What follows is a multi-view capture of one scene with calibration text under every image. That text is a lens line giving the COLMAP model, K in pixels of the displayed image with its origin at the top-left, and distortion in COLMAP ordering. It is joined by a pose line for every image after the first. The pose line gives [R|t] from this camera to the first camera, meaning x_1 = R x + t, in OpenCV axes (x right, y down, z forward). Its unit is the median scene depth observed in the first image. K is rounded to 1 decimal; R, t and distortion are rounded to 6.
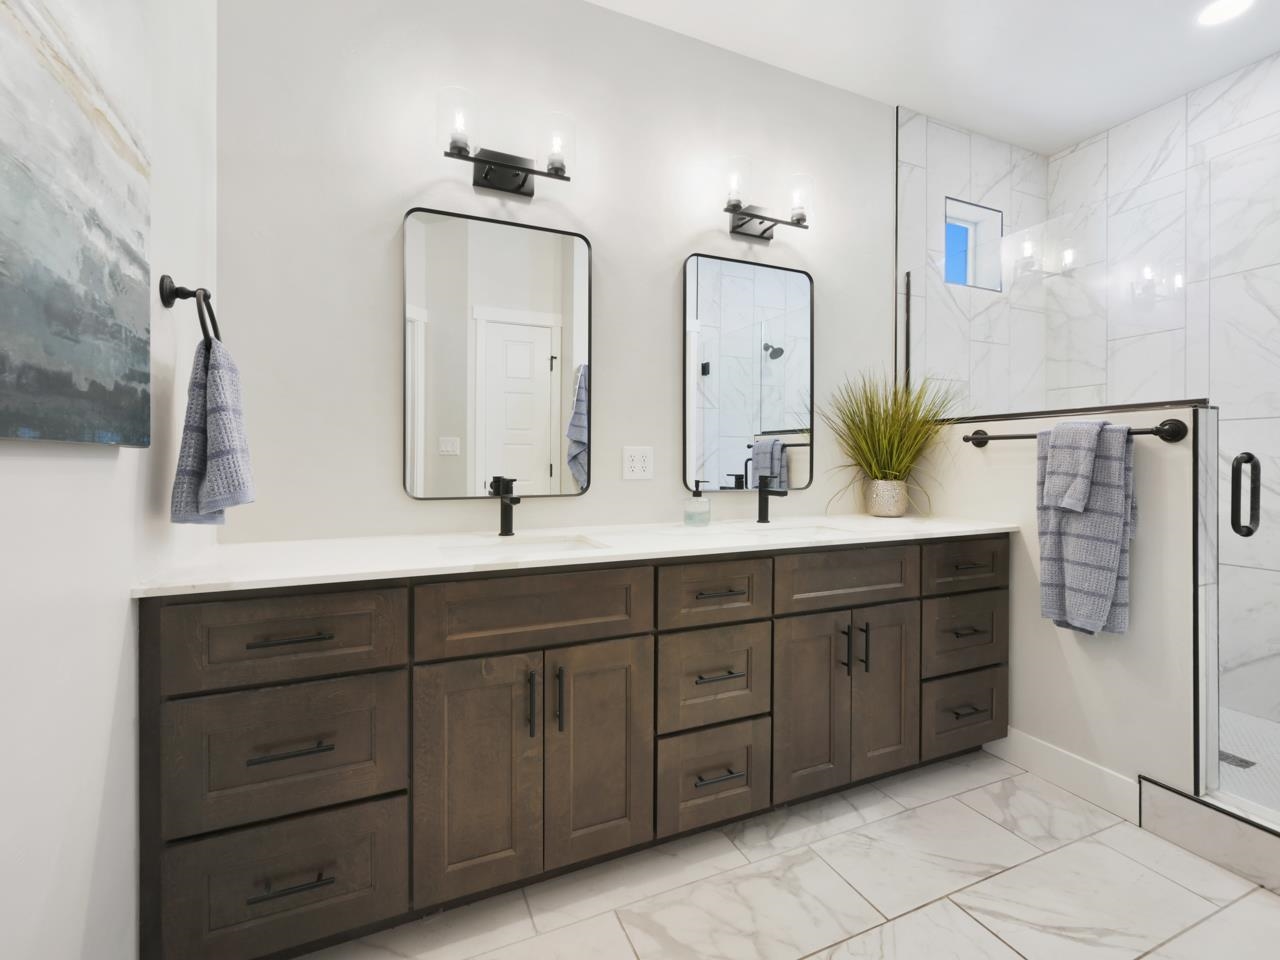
lens RADIAL K [[573.4, 0, 635.2], [0, 573.4, 464.6], [0, 0, 1]] dist [-0.000679, 0.000075]
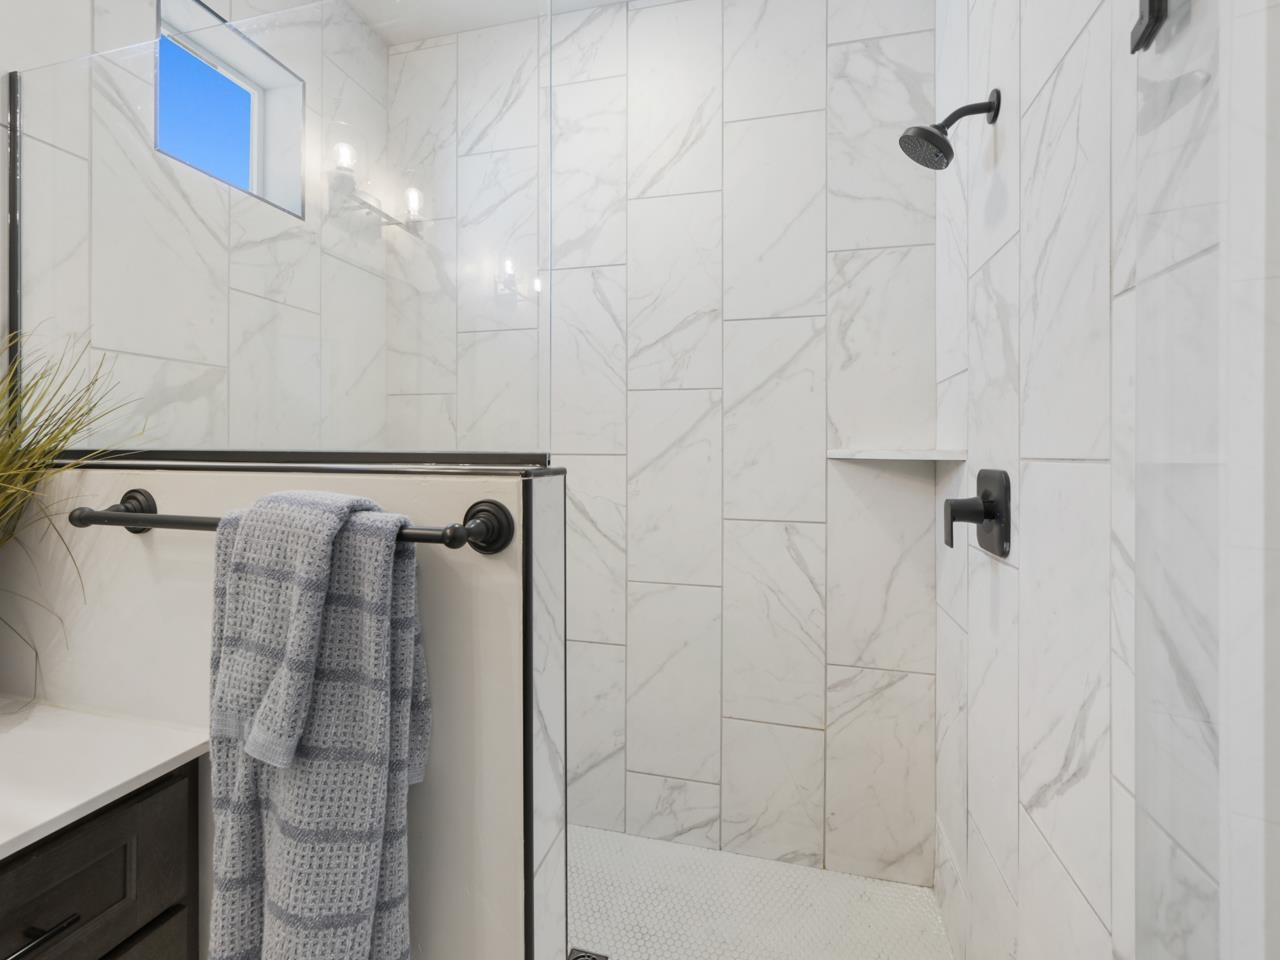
lens RADIAL K [[573.4, 0, 642.2], [0, 573.4, 450.9], [0, 0, 1]] dist [-0.000679, 0.000075]
pose [[0.608273, 0.001297, 0.793727, 0.489341], [0.000770, 0.999997, -0.002225, -0.083711], [-0.793728, 0.001965, 0.608270, 0.475705]]
